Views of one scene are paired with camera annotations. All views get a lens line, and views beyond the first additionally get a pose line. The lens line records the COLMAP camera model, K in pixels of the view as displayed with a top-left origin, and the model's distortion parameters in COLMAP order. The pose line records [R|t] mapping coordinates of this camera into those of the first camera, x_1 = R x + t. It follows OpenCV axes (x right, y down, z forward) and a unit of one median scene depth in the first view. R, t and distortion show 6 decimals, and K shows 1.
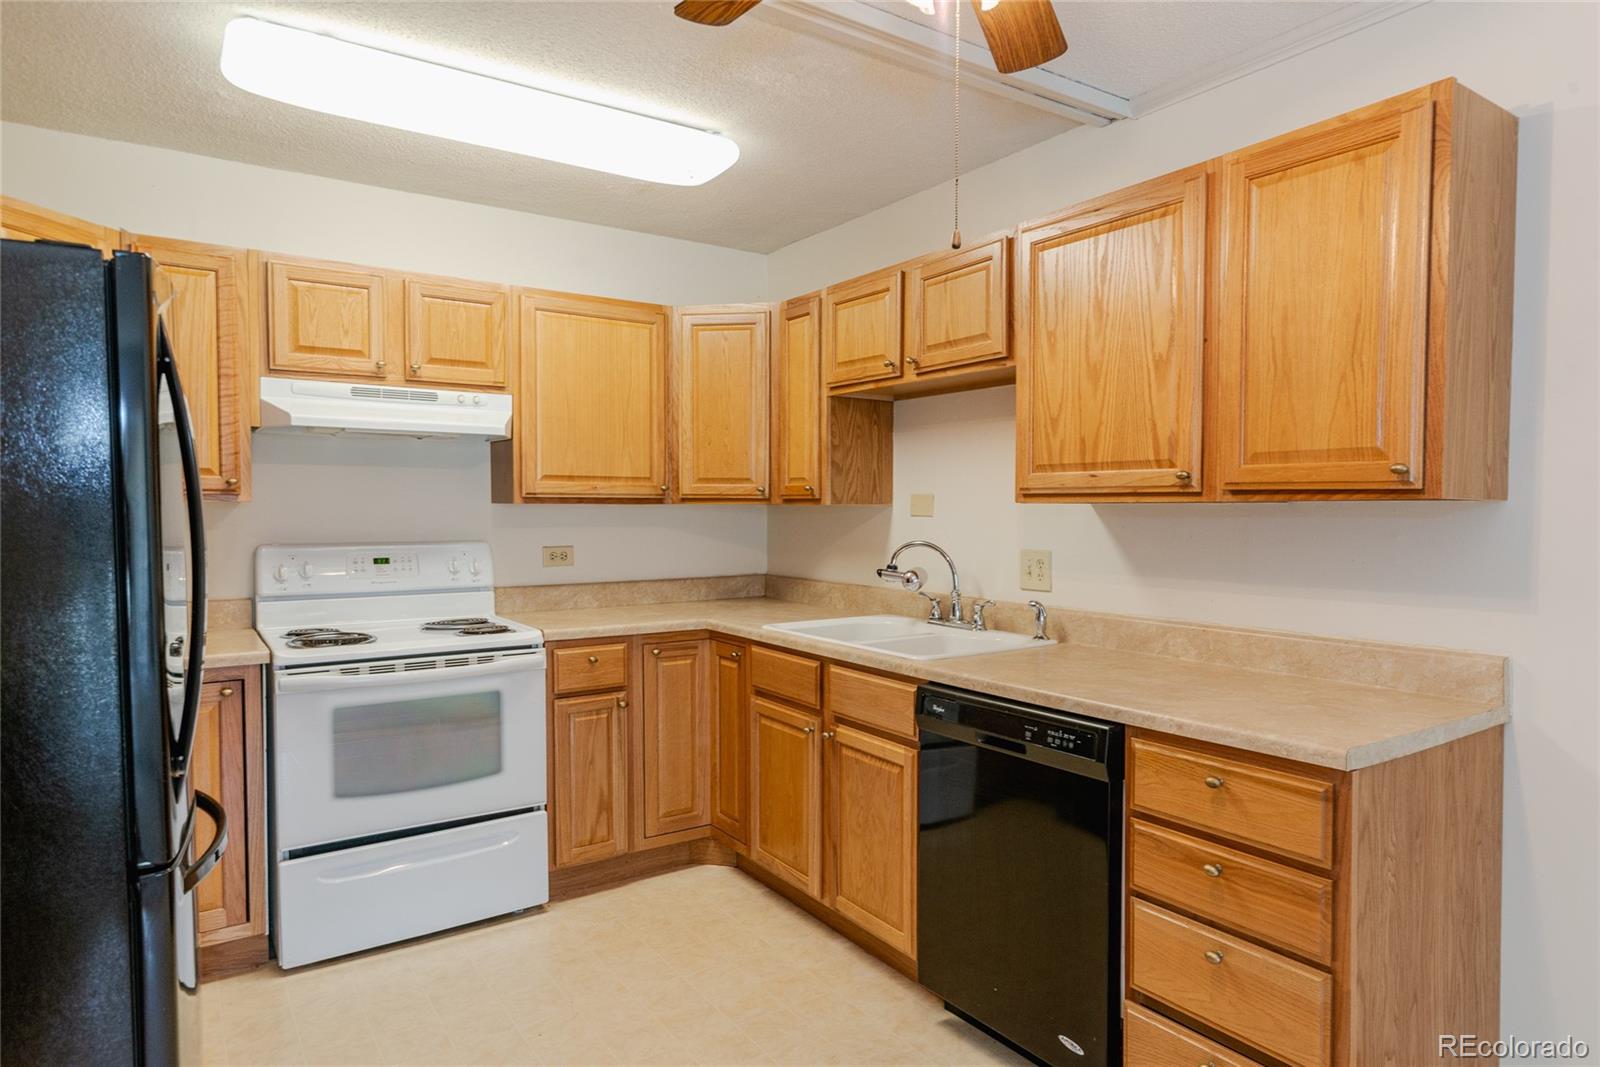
lens RADIAL K [[1014.5, 0, 802.9], [0, 1014.5, 546.3], [0, 0, 1]] dist [0.005846, 0.001586]
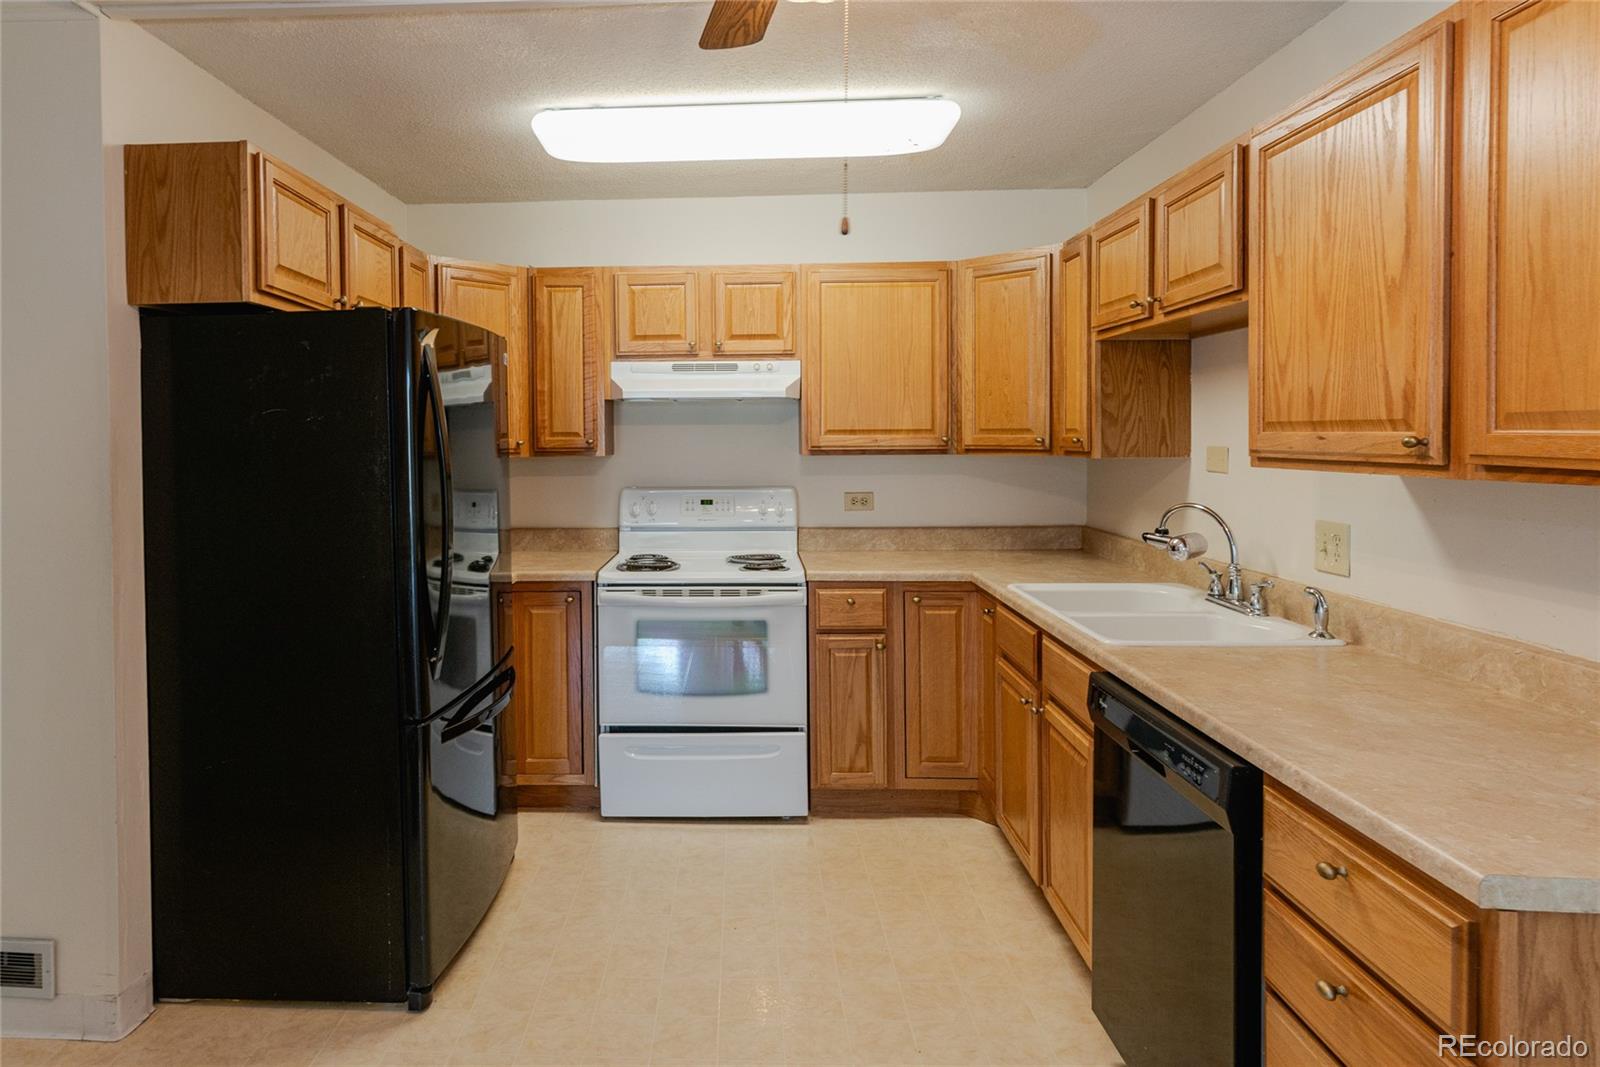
lens RADIAL K [[950.5, 0, 685.7], [0, 950.5, 449.3], [0, 0, 1]] dist [0.002743, 0.000914]
pose [[0.771228, 0.002382, -0.636555, 0.311080], [-0.011174, 0.999890, -0.009797, -0.040041], [0.636461, 0.014669, 0.771169, 0.105697]]
